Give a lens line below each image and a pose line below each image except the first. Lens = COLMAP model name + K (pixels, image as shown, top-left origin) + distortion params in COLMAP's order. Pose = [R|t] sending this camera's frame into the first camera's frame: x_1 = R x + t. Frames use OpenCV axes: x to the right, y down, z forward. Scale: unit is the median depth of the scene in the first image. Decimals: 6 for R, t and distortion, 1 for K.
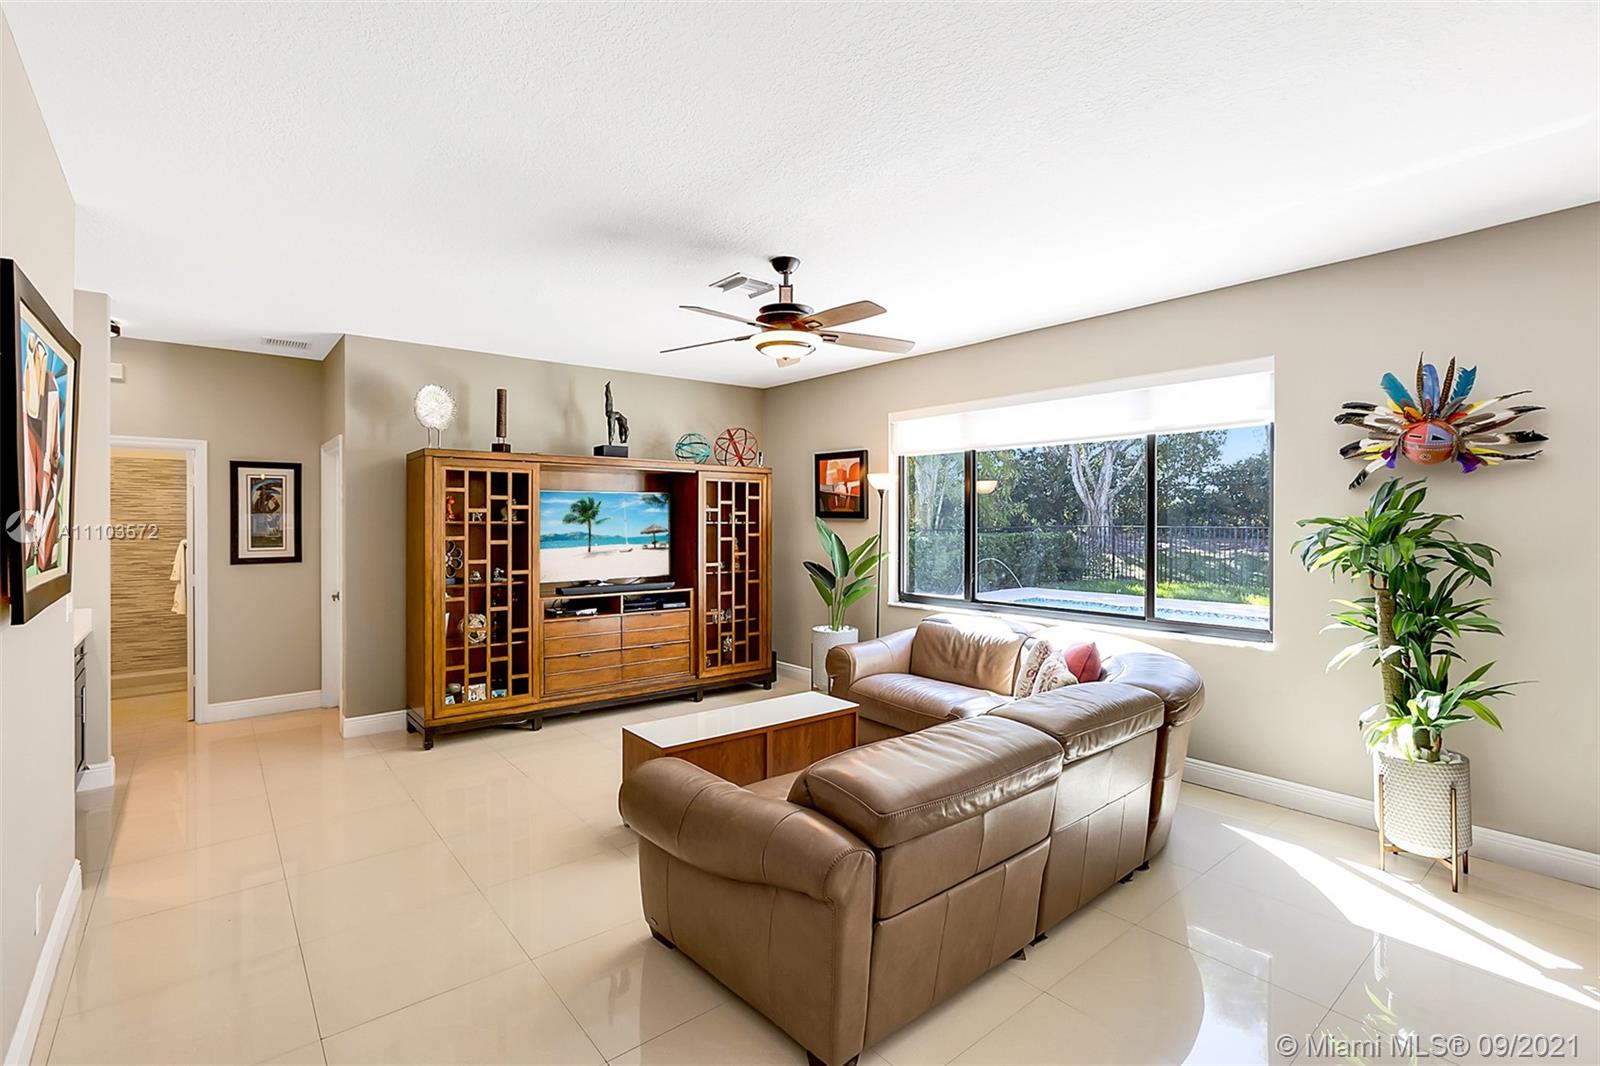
lens RADIAL K [[724.1, 0, 813.0], [0, 724.1, 514.0], [0, 0, 1]] dist [-0.019994, 0.009375]
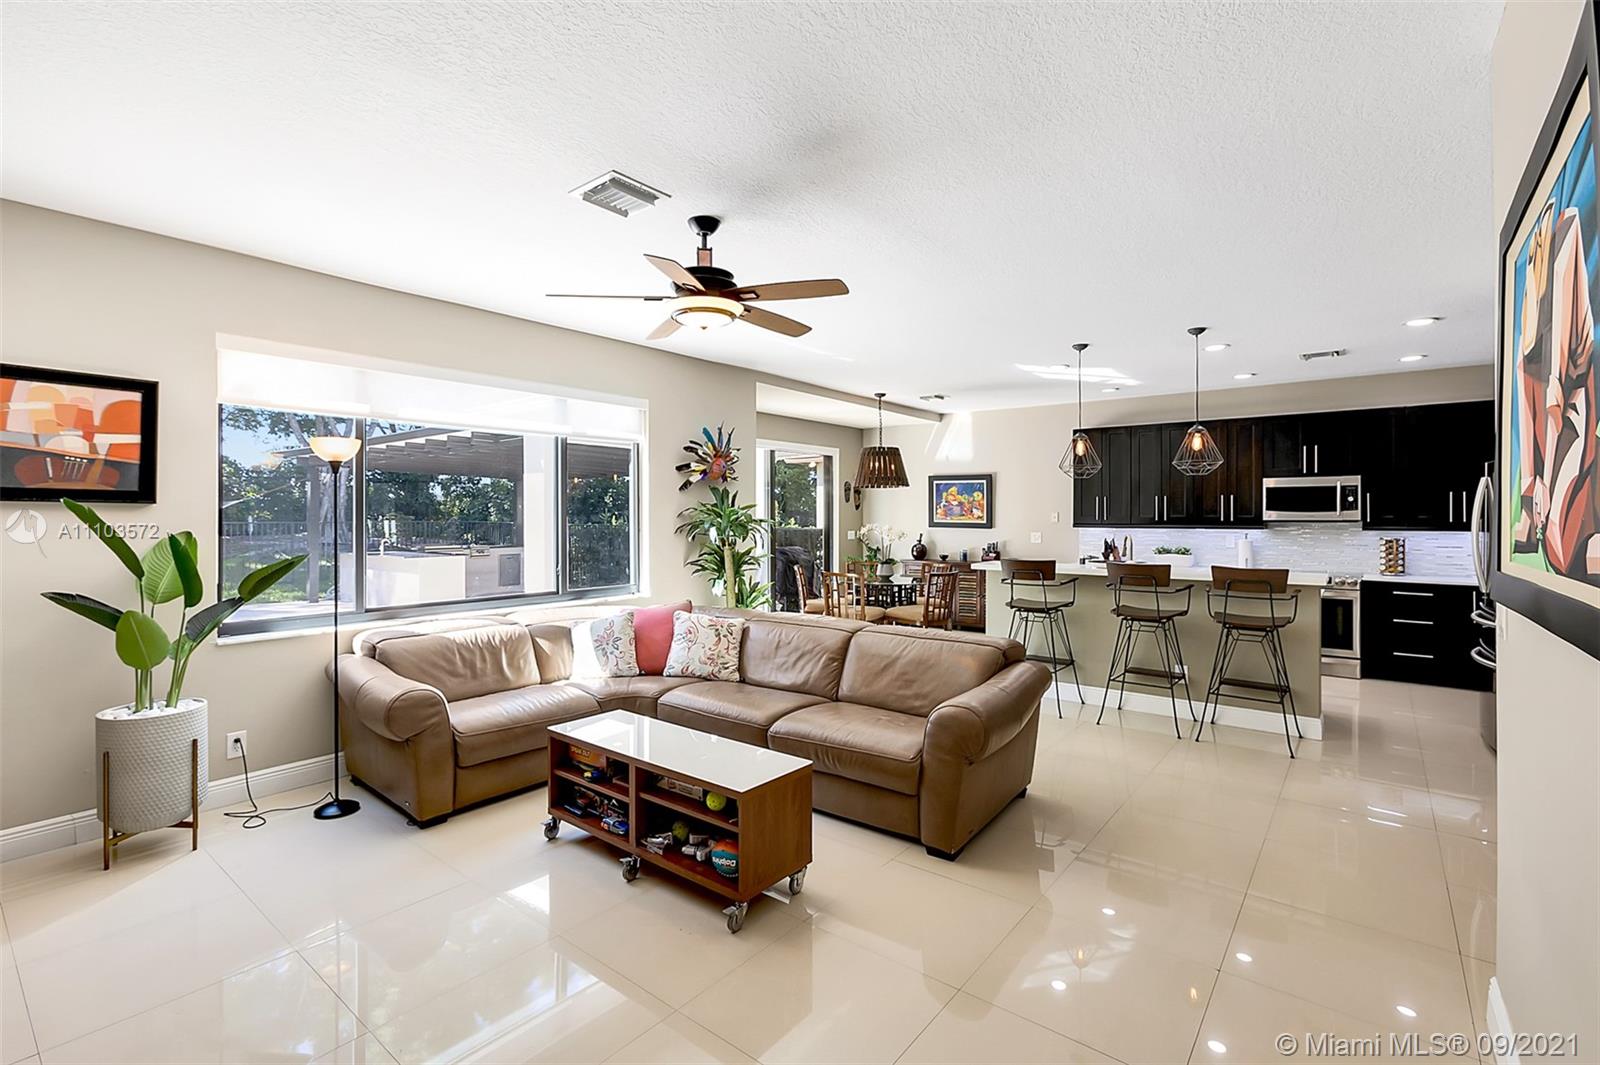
lens RADIAL K [[724.1, 0, 799.7], [0, 724.1, 519.3], [0, 0, 1]] dist [-0.019994, 0.009375]
pose [[-0.189986, -0.007513, 0.981758, -0.698468], [-0.007113, 0.999955, 0.006276, 0.013782], [-0.981761, -0.005791, -0.190031, 0.757215]]
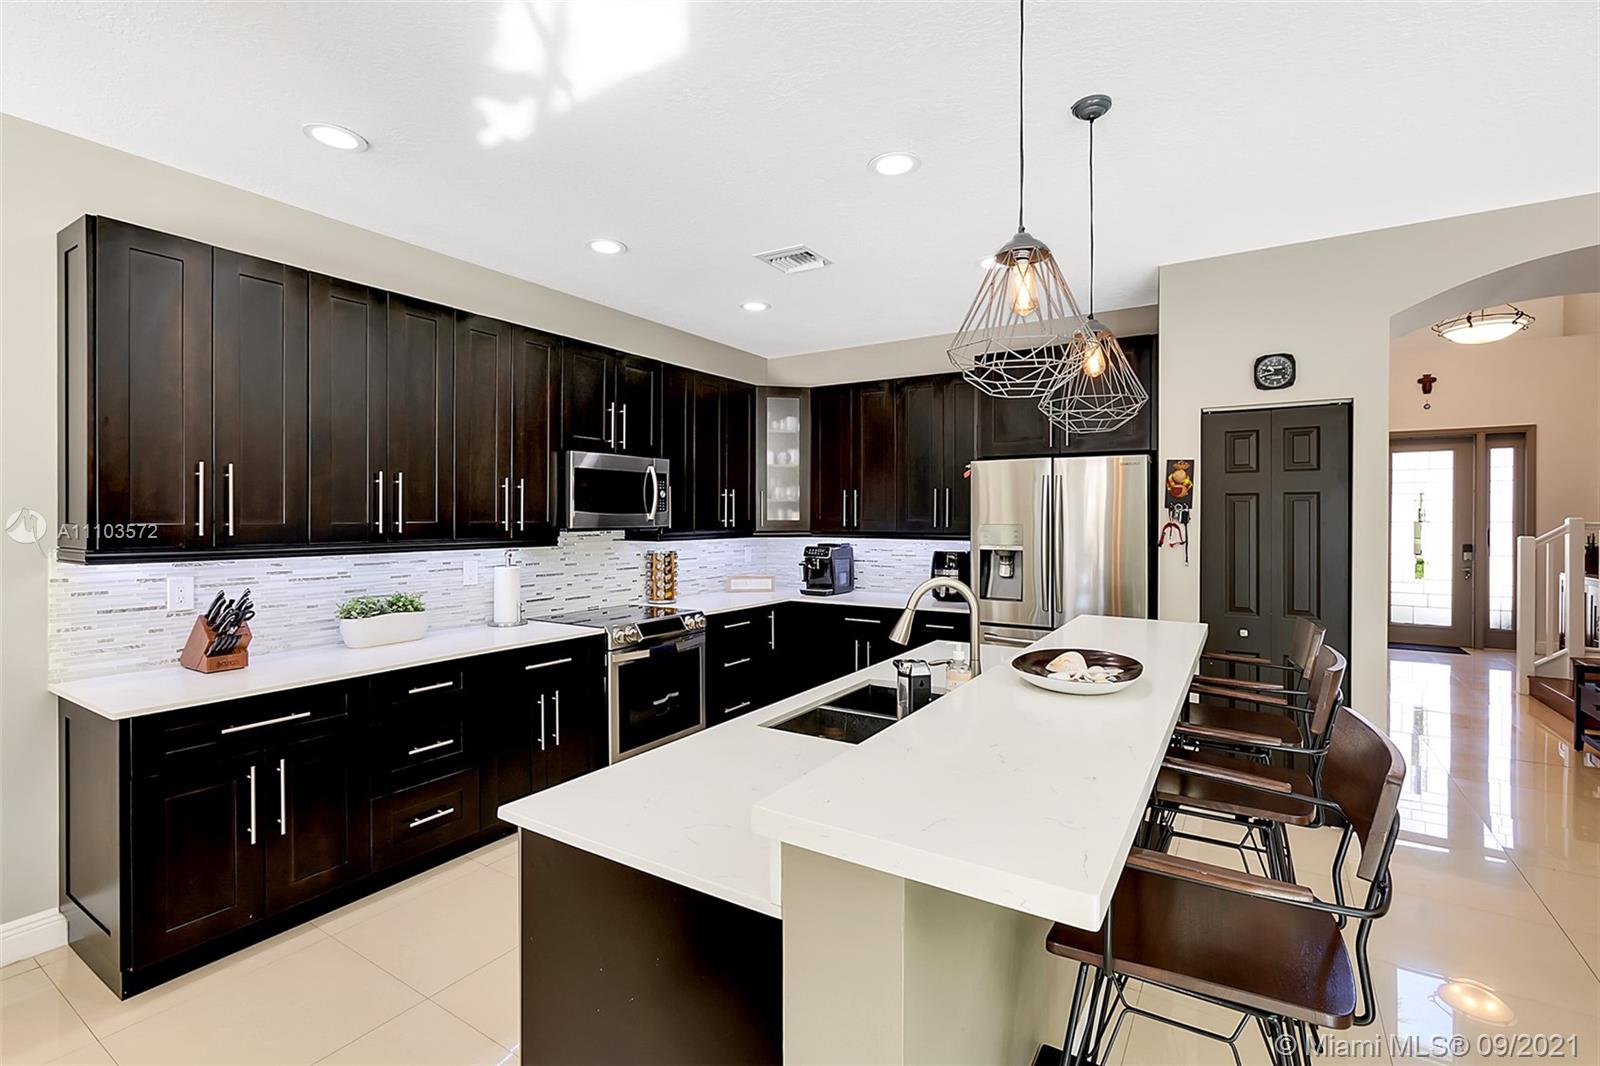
lens RADIAL K [[724.1, 0, 789.1], [0, 724.1, 520.5], [0, 0, 1]] dist [-0.019994, 0.009375]
pose [[-0.957626, -0.000366, -0.288014, 0.538840], [-0.000344, 1.000000, -0.000126, 0.009339], [0.288014, -0.000022, -0.957626, 0.380544]]
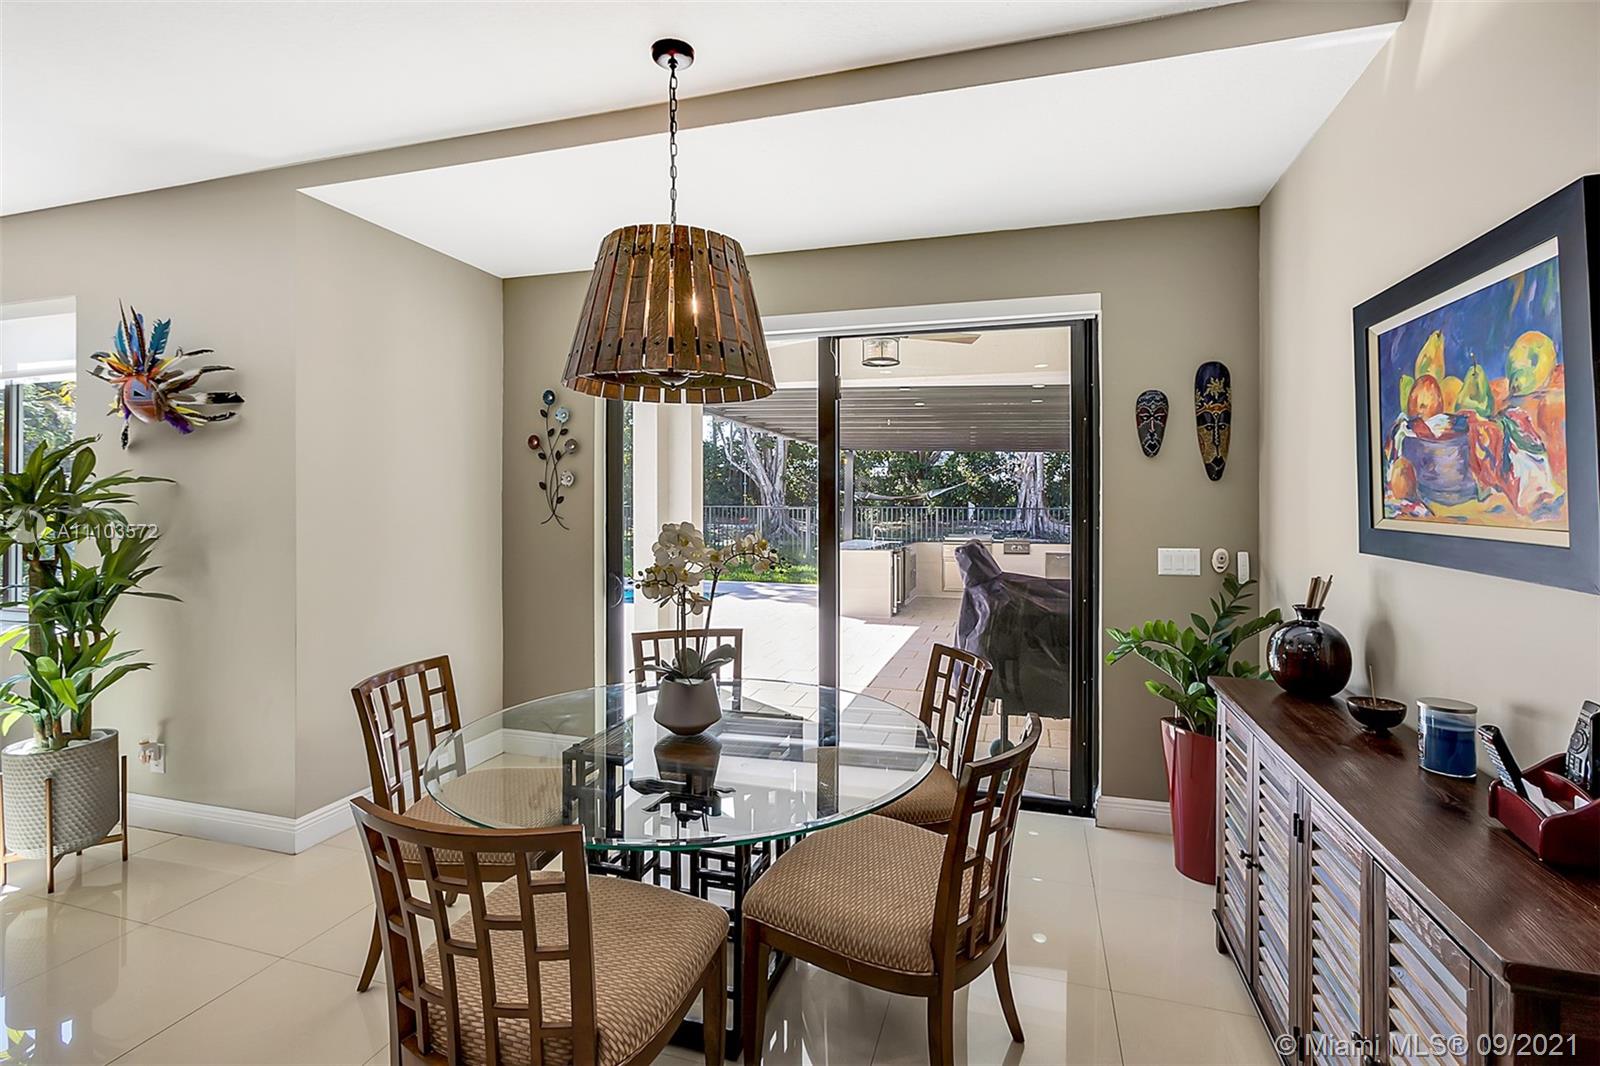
lens RADIAL K [[724.1, 0, 808.5], [0, 724.1, 489.7], [0, 0, 1]] dist [-0.019994, 0.009375]
pose [[0.843245, 0.007255, 0.537480, 0.696763], [-0.003115, 0.999958, -0.008610, 0.014057], [-0.537520, 0.005586, 0.843232, -0.149504]]
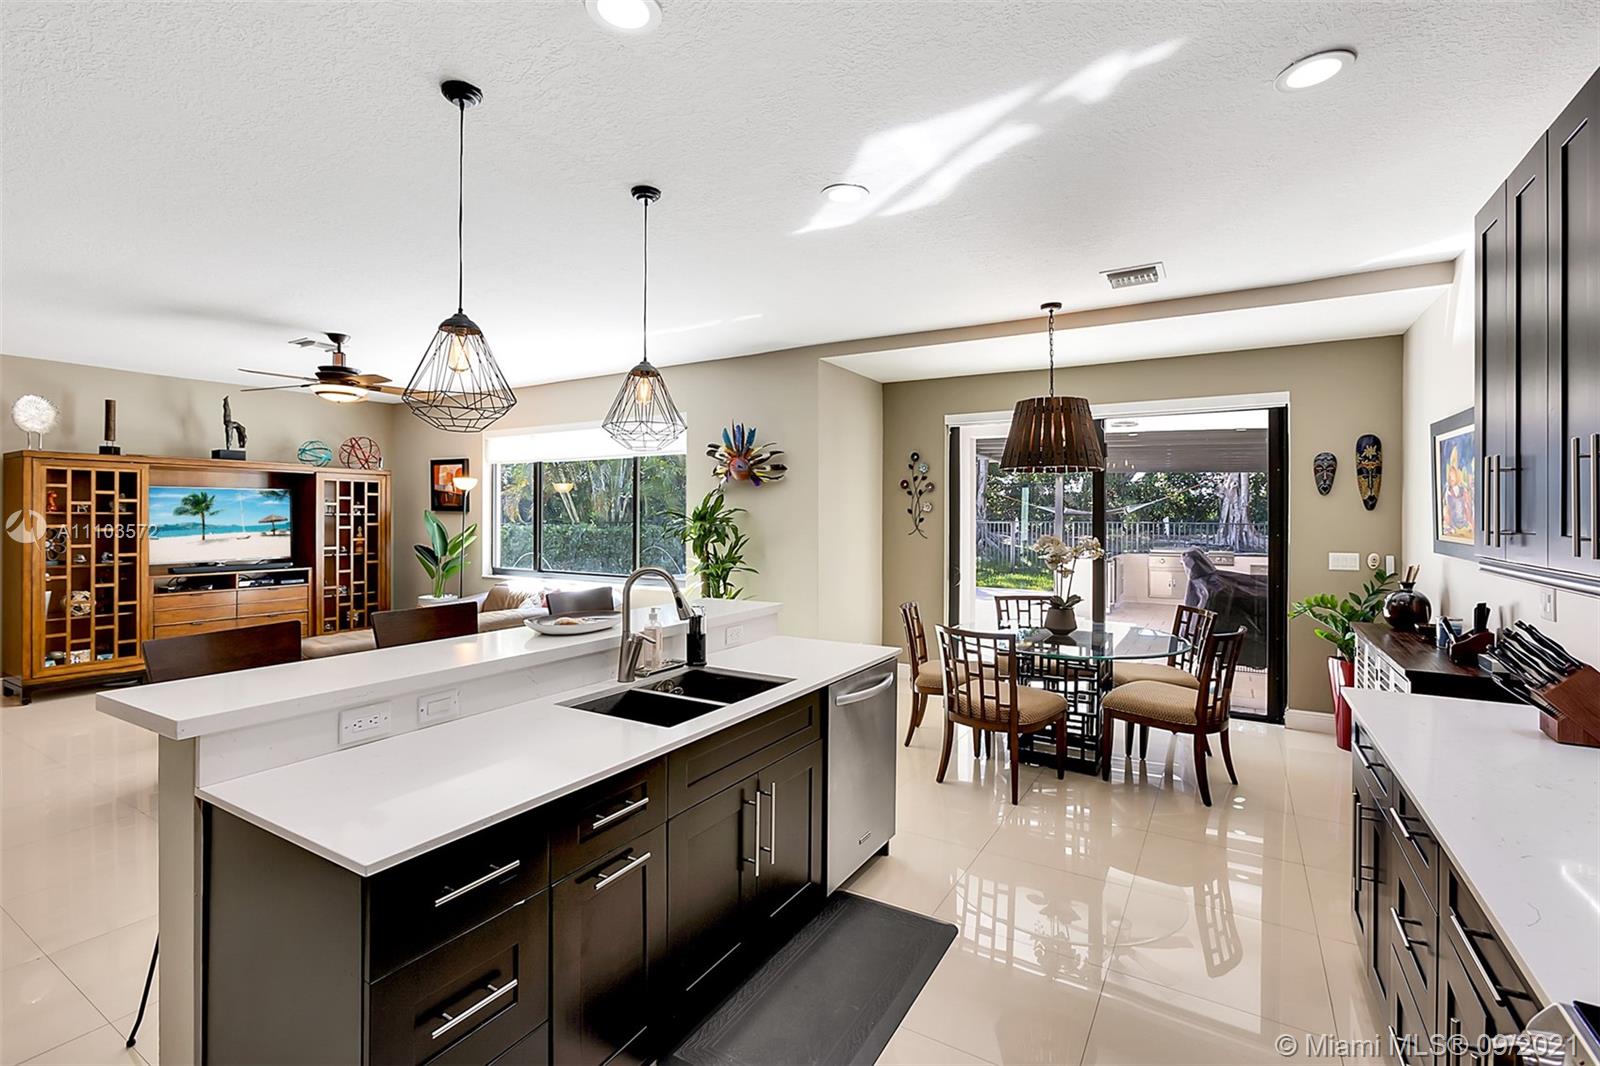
lens RADIAL K [[724.1, 0, 807.1], [0, 724.1, 510.3], [0, 0, 1]] dist [-0.019994, 0.009375]
pose [[0.945432, 0.002198, 0.325814, 0.275088], [-0.003377, 0.999990, 0.003052, -0.000996], [-0.325803, -0.003986, 0.945429, -0.495578]]
